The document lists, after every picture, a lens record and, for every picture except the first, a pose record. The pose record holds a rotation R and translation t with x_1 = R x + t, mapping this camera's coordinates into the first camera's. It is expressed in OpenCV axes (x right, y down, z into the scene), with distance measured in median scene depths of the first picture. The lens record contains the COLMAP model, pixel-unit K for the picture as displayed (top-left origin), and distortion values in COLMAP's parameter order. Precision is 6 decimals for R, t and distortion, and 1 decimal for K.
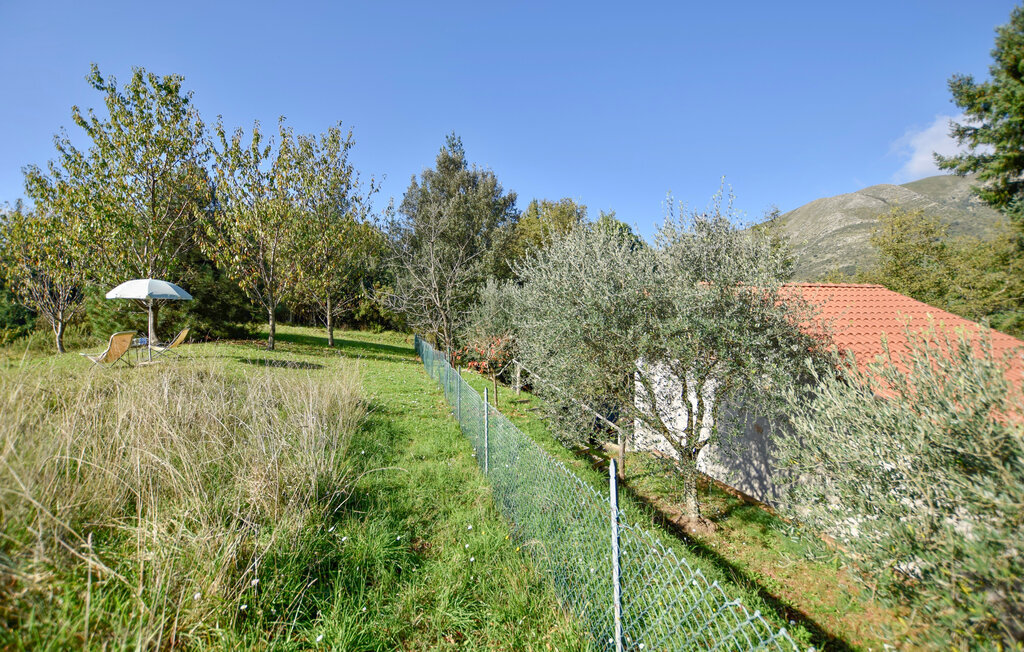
lens RADIAL K [[451.6, 0, 513.0], [0, 451.6, 328.4], [0, 0, 1]] dist [-0.029701, 0.000215]
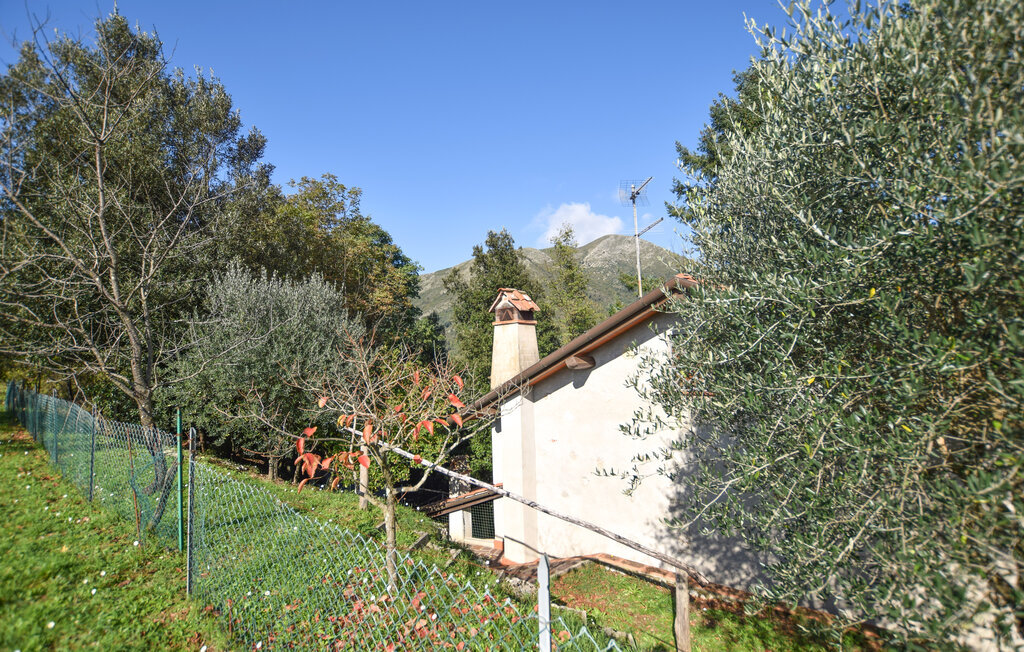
lens RADIAL K [[451.6, 0, 513.0], [0, 451.6, 328.4], [0, 0, 1]] dist [-0.029701, 0.000215]
pose [[0.793883, 0.017680, 0.607814, -0.098128], [0.031081, 0.997091, -0.069599, 0.006103], [-0.607276, 0.074145, 0.791024, 0.396876]]
